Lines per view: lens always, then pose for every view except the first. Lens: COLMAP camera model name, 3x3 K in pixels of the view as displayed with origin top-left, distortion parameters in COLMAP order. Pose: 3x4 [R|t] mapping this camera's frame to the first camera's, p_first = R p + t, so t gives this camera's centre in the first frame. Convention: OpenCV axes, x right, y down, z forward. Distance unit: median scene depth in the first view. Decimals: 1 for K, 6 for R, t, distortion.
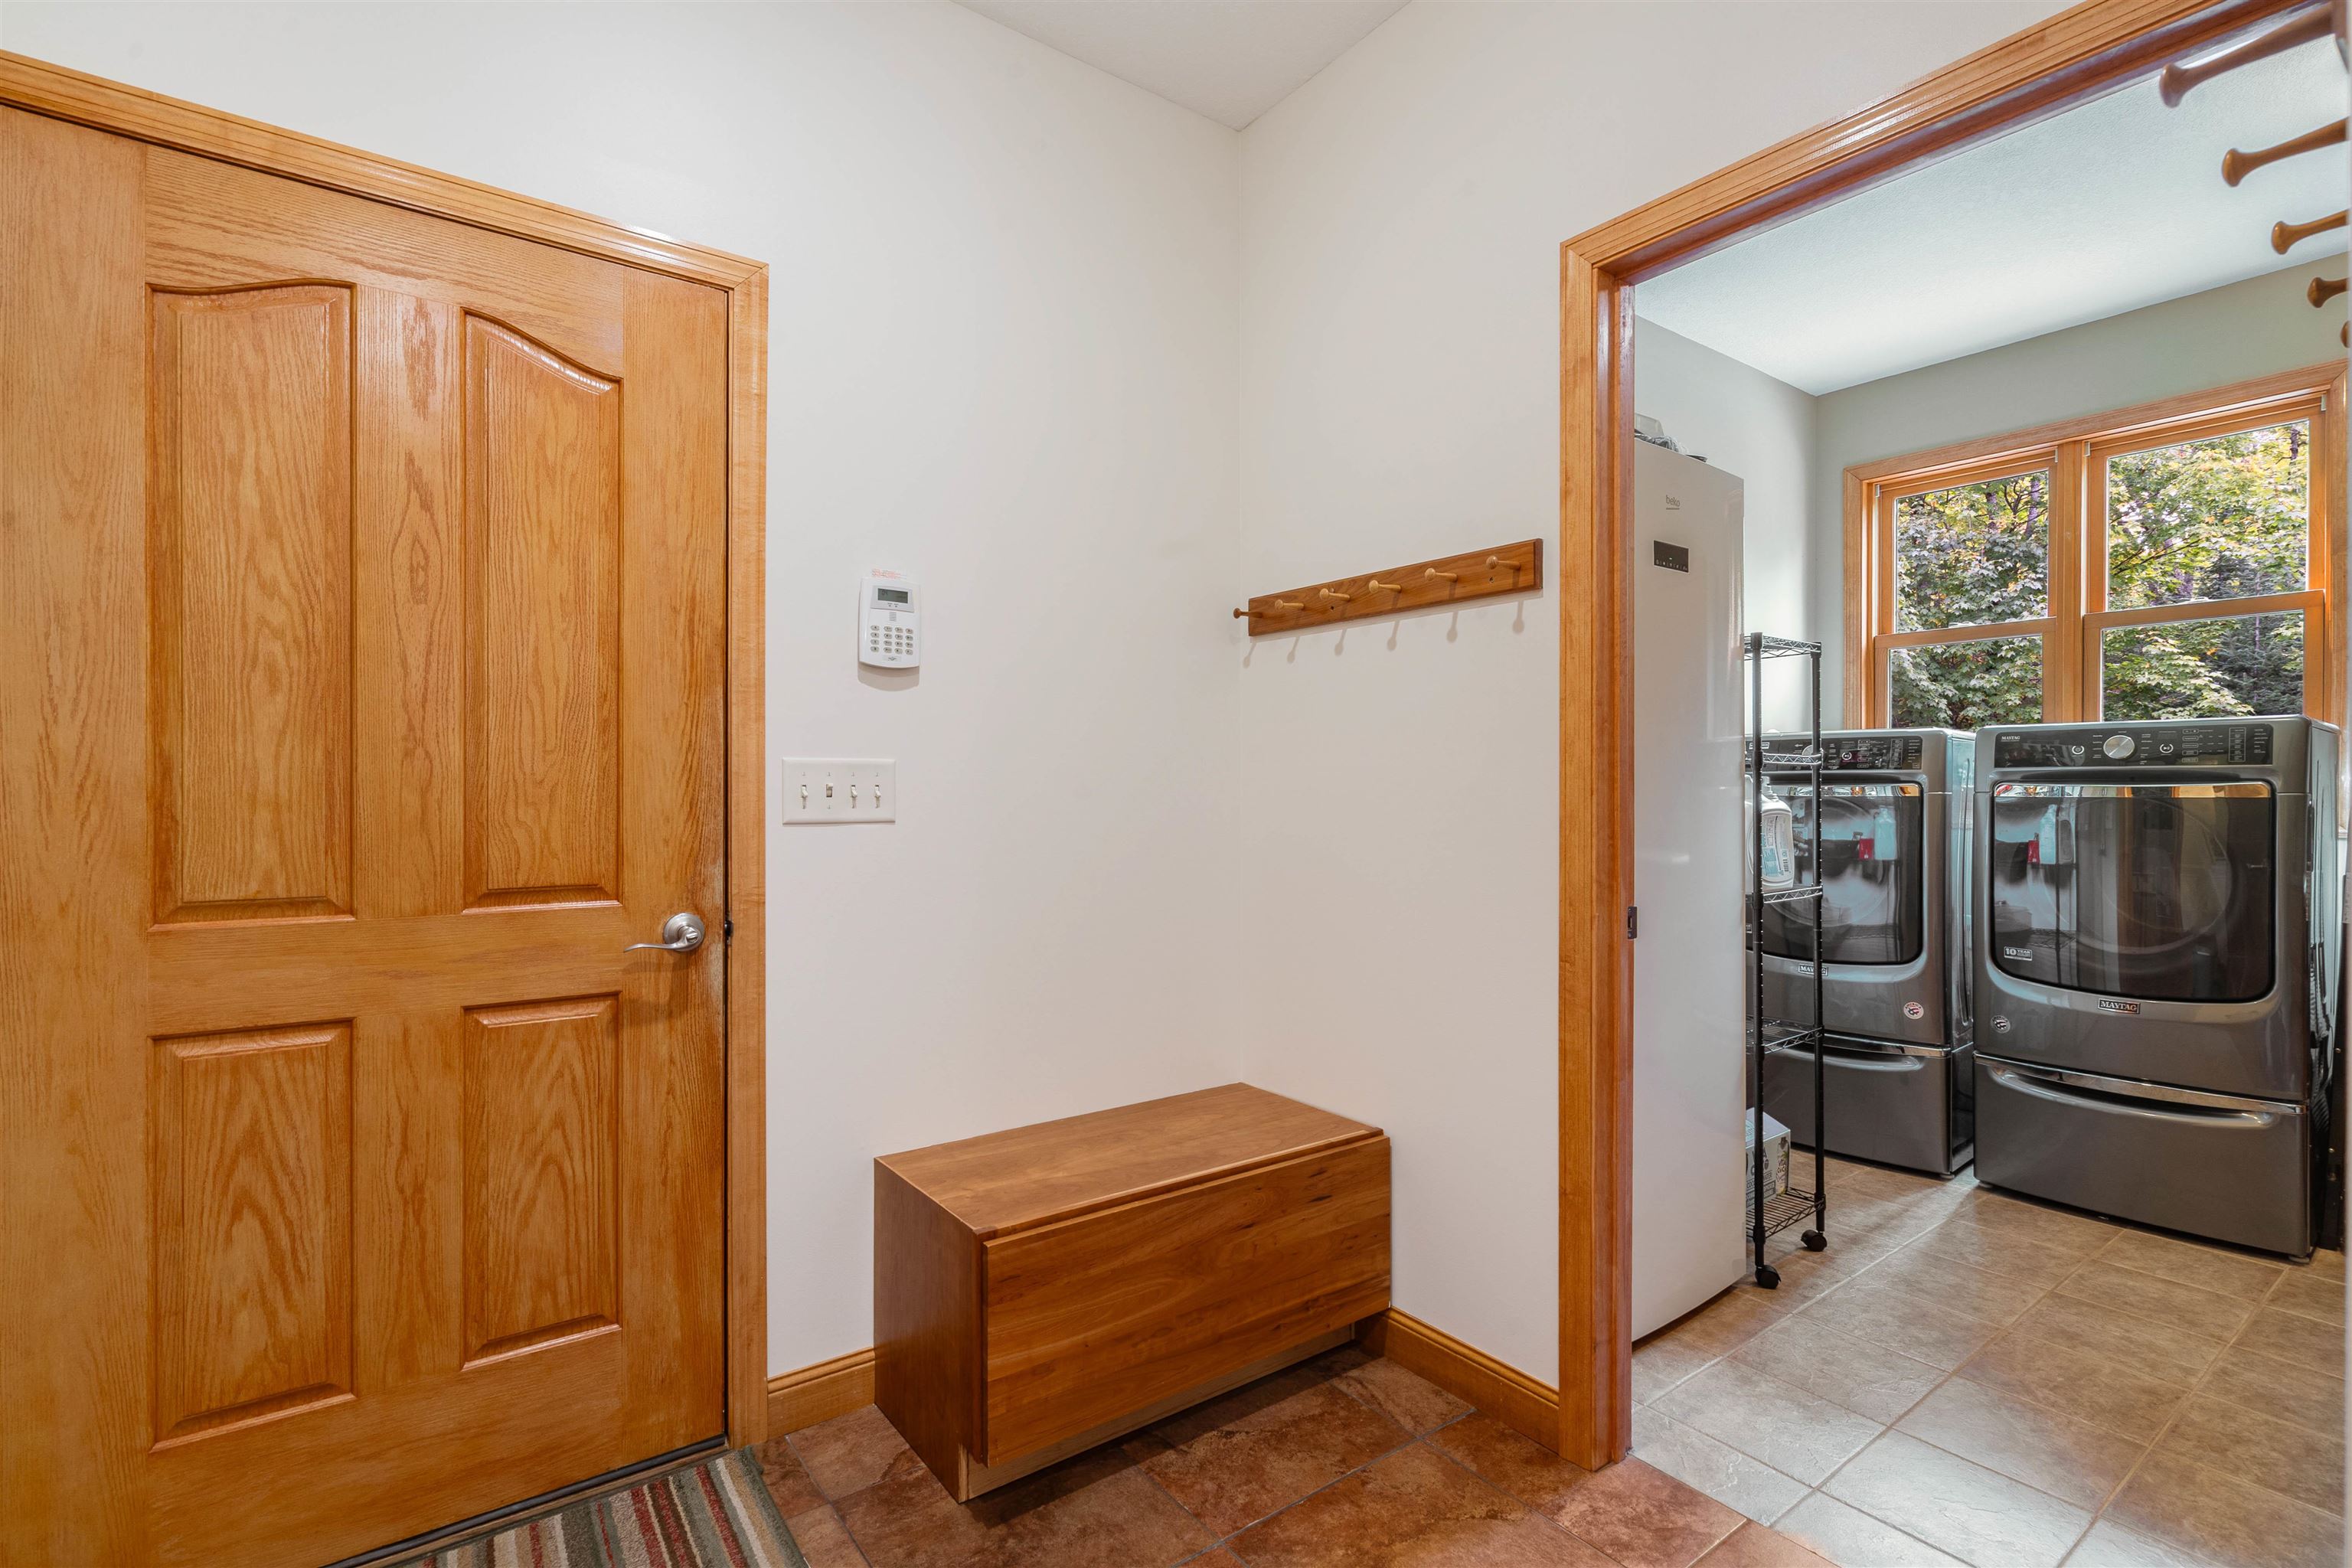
lens RADIAL K [[1070.5, 0, 1176.5], [0, 1070.5, 793.7], [0, 0, 1]] dist [-0.024276, 0.009264]
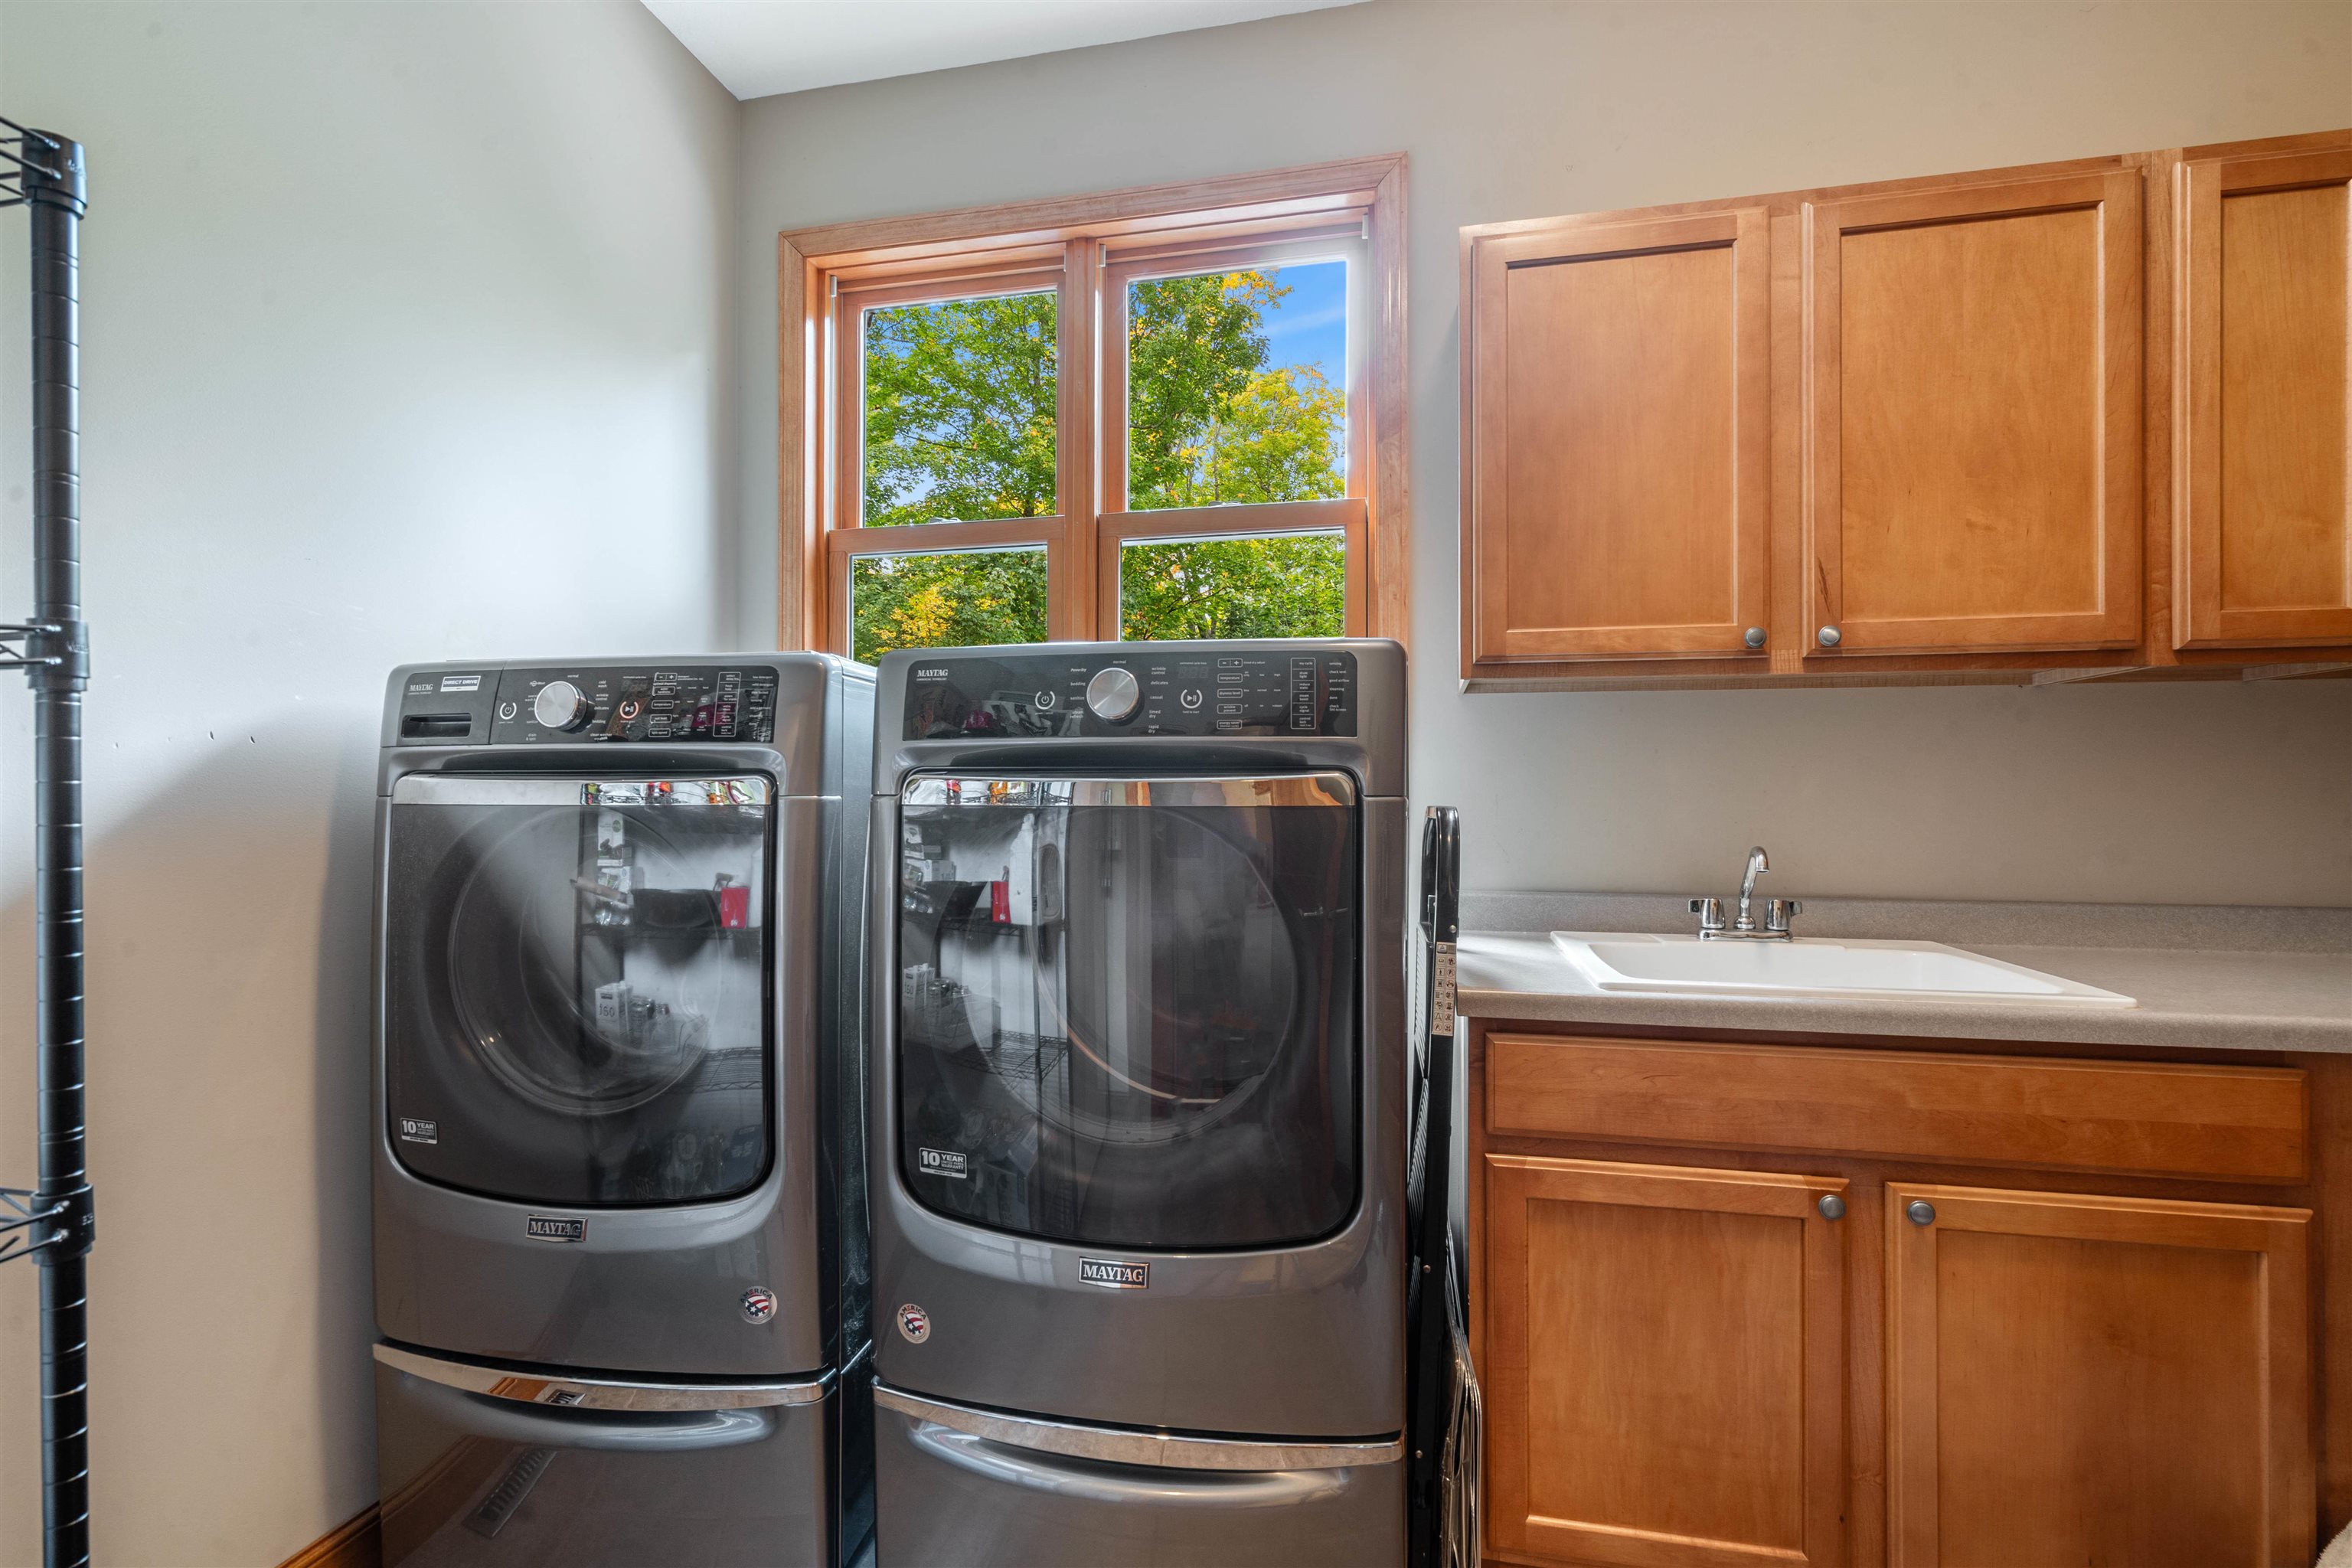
lens RADIAL K [[1070.5, 0, 1176.5], [0, 1070.5, 793.7], [0, 0, 1]] dist [-0.024276, 0.009264]
pose [[0.743829, 0.001734, 0.668368, 0.535192], [0.001683, 0.999989, -0.004468, 0.000470], [-0.668368, 0.004448, 0.743817, 0.566358]]
